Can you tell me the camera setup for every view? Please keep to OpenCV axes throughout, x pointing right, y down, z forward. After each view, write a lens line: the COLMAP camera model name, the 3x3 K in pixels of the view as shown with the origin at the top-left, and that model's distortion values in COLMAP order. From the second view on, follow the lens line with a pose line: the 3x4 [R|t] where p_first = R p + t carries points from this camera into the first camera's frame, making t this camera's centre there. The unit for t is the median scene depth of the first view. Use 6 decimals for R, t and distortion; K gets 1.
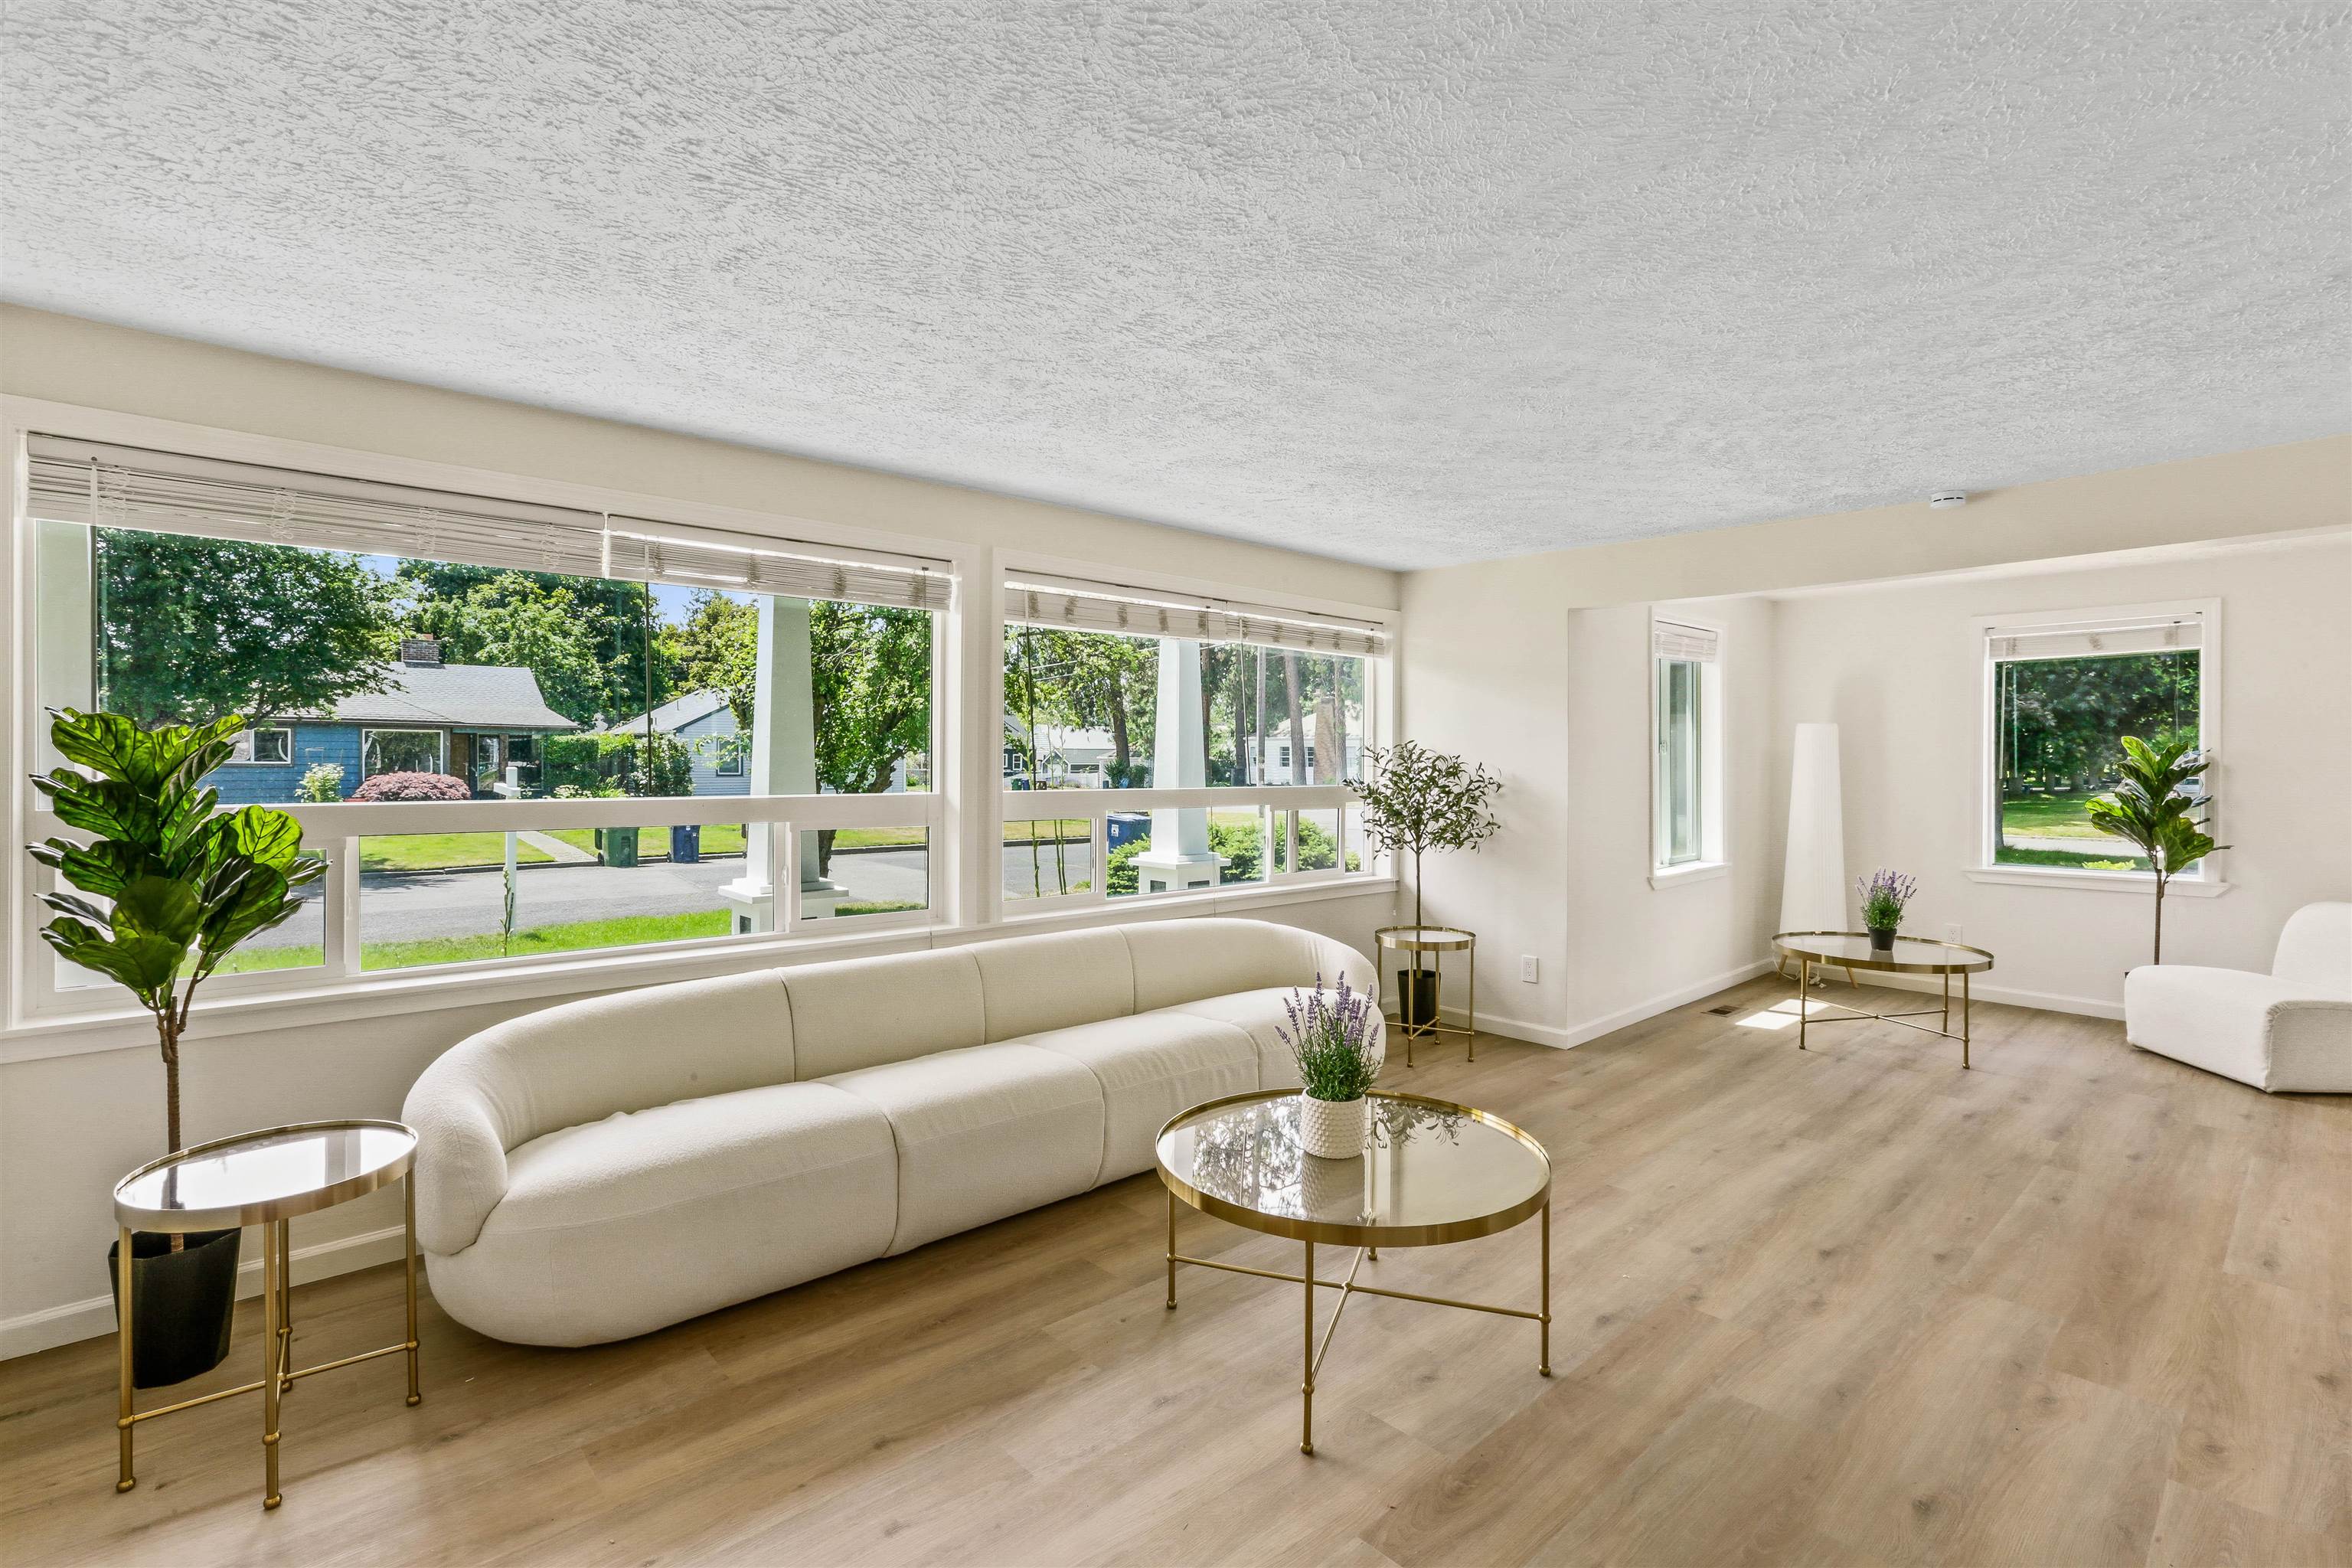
lens RADIAL K [[1072.3, 0, 1175.4], [0, 1072.3, 768.4], [0, 0, 1]] dist [-0.024571, 0.007496]
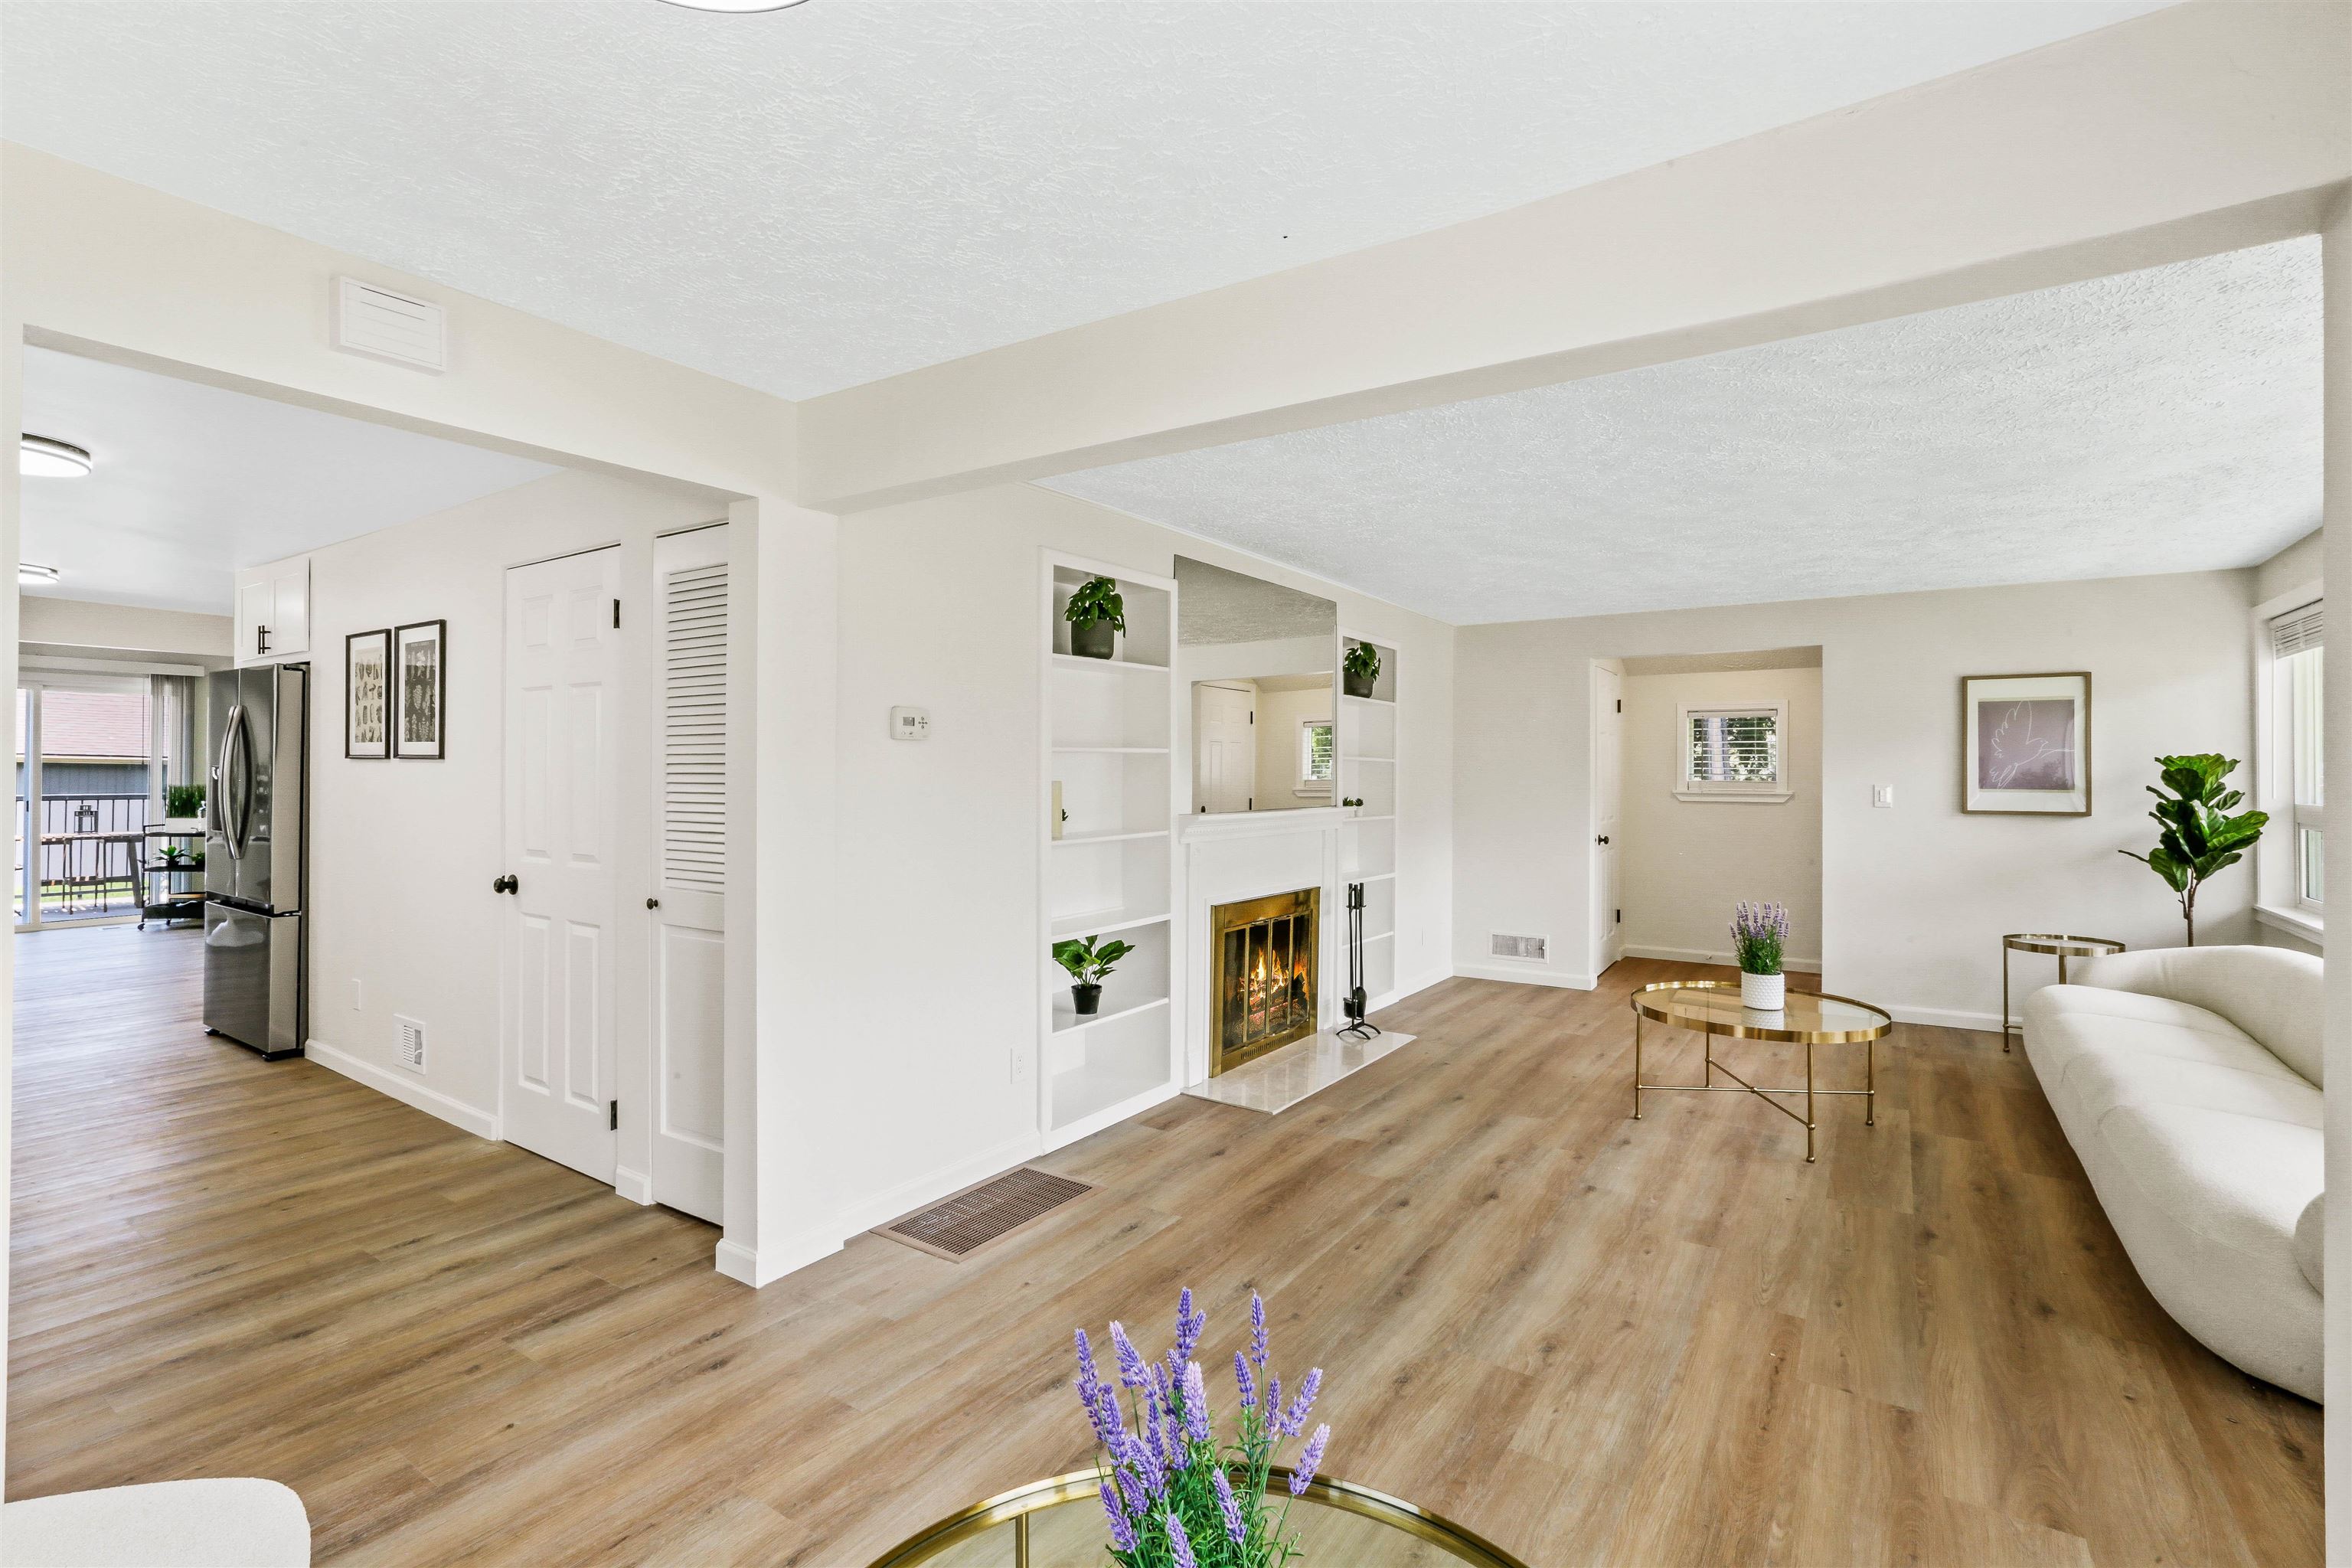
lens RADIAL K [[1072.3, 0, 1186.9], [0, 1072.3, 770.0], [0, 0, 1]] dist [-0.024571, 0.007496]
pose [[-0.967455, -0.004367, -0.253006, 1.330007], [-0.005854, 0.999970, 0.005125, -0.016879], [0.252975, 0.006439, -0.967451, 2.197131]]
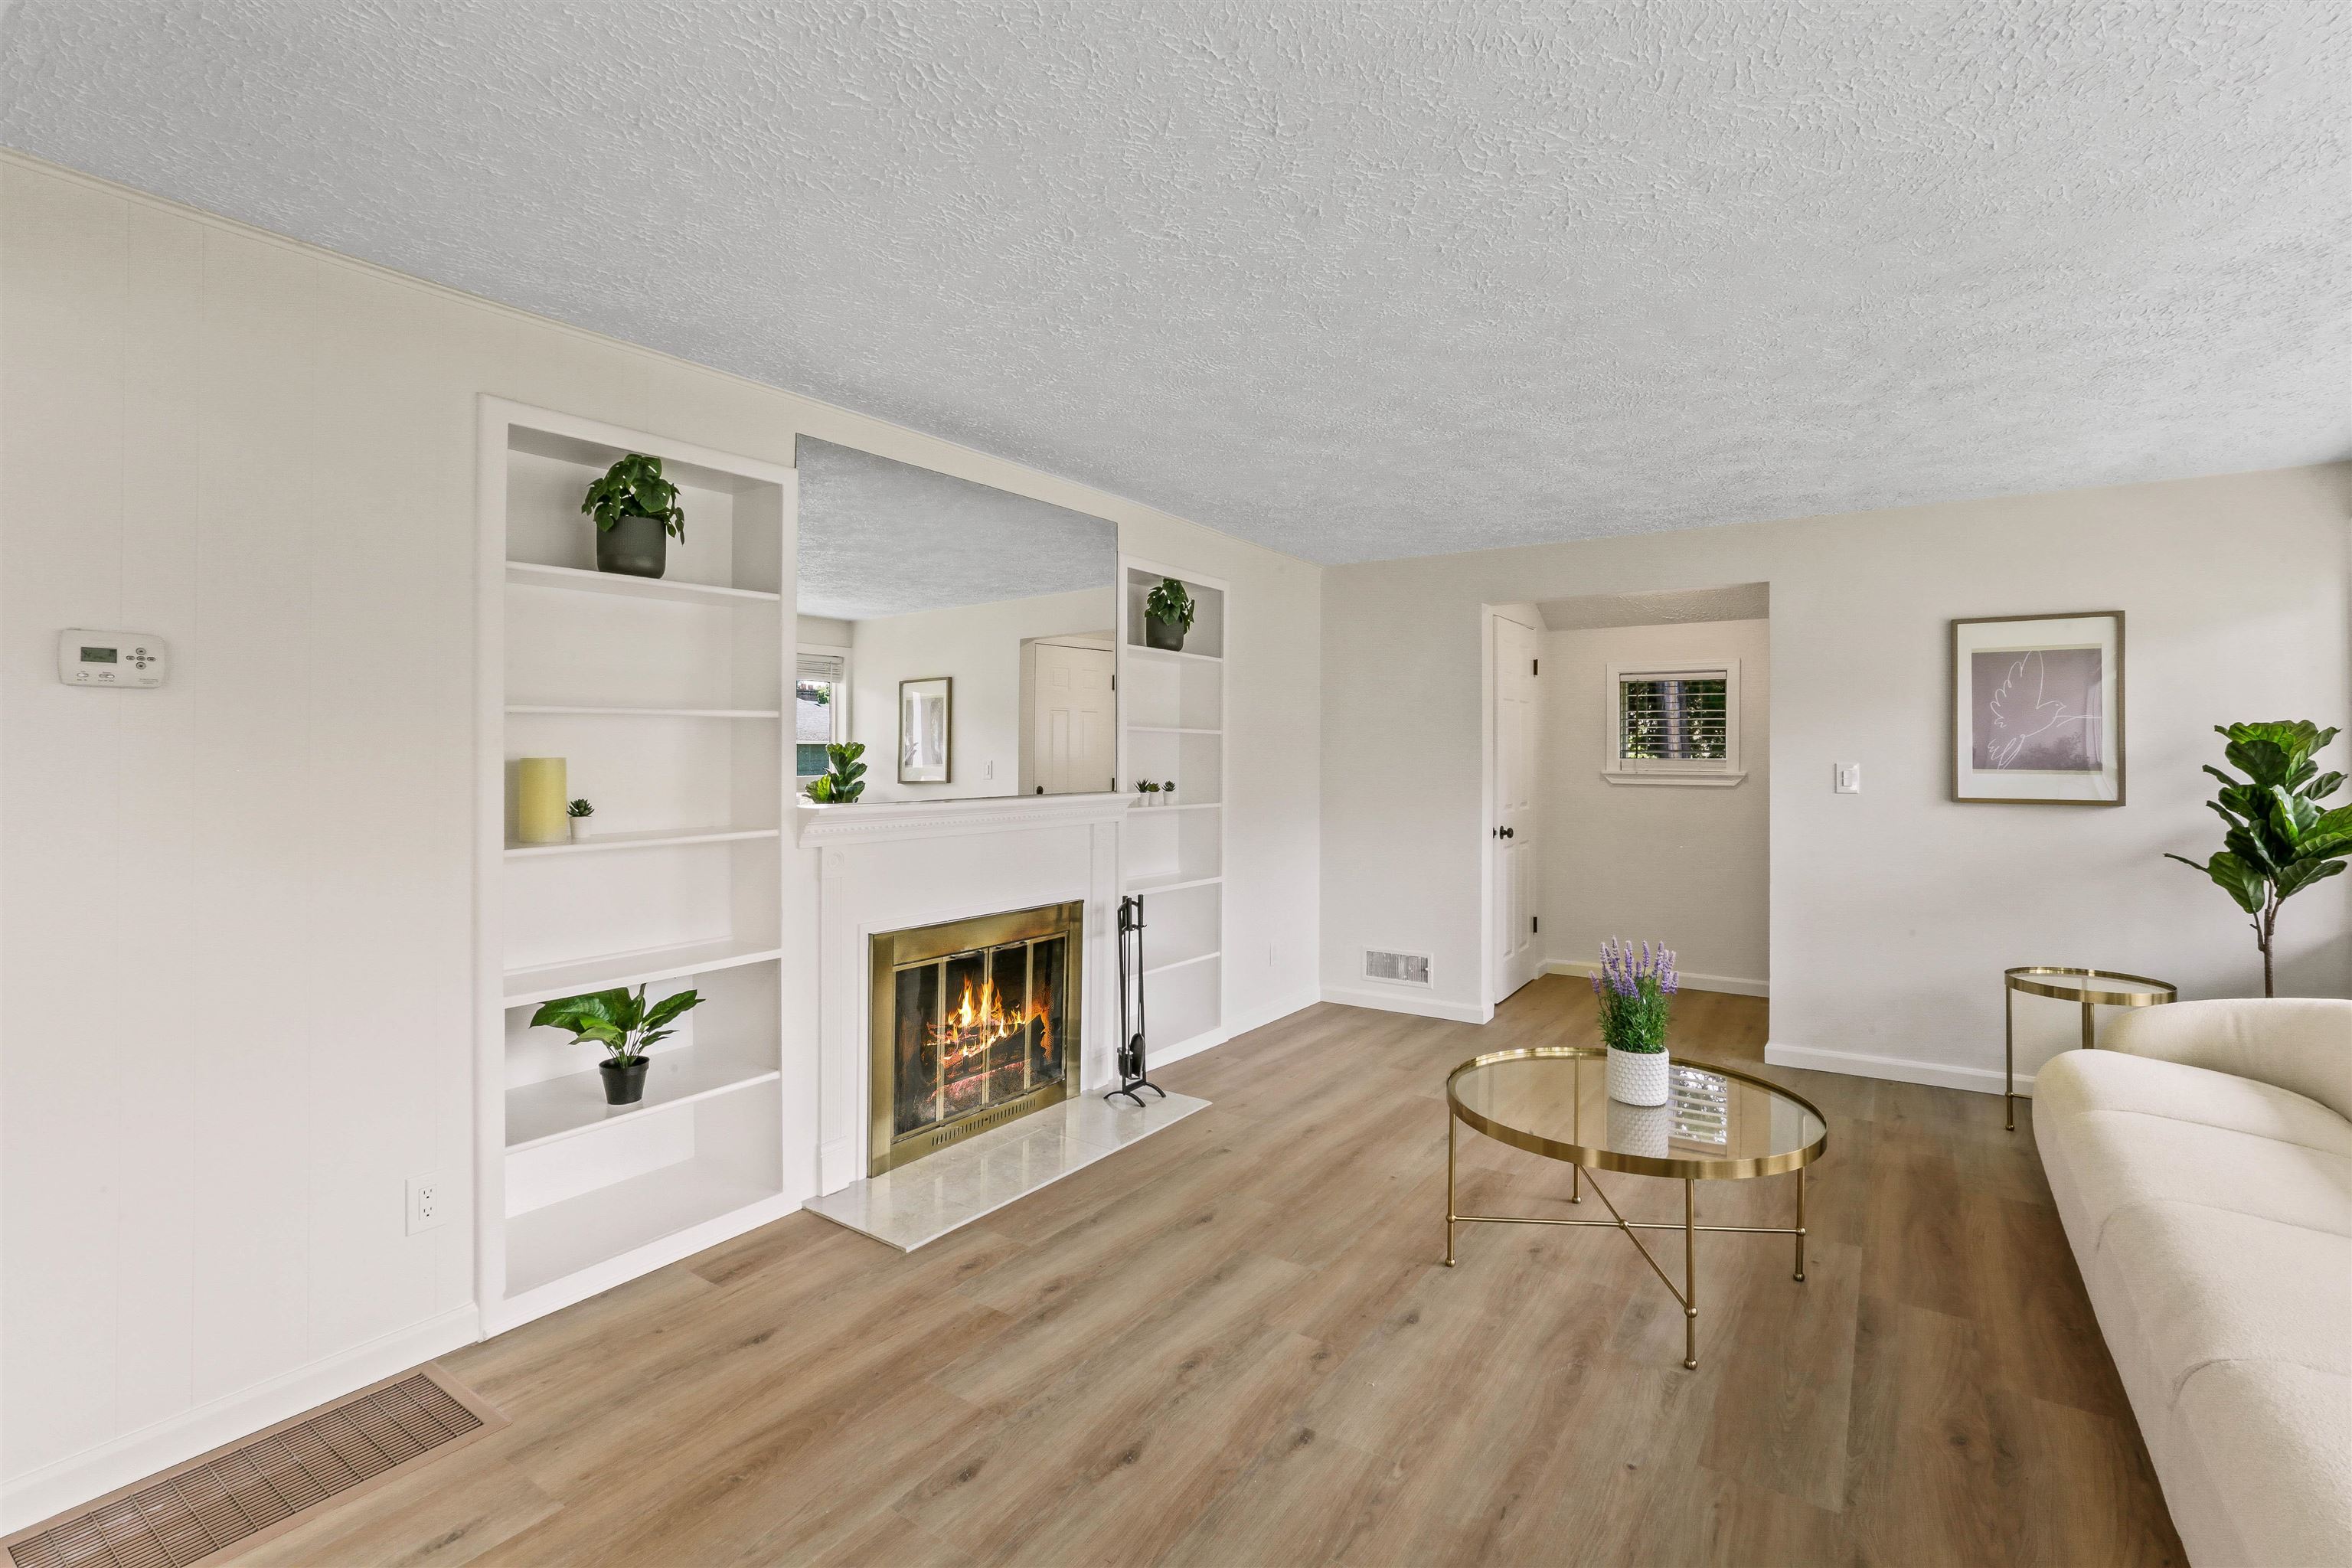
lens RADIAL K [[1072.3, 0, 1182.6], [0, 1072.3, 745.8], [0, 0, 1]] dist [-0.024571, 0.007496]
pose [[-0.969191, -0.005661, -0.246244, 0.808996], [-0.006222, 0.999980, 0.001497, -0.008107], [0.246230, 0.002983, -0.969207, 1.801380]]
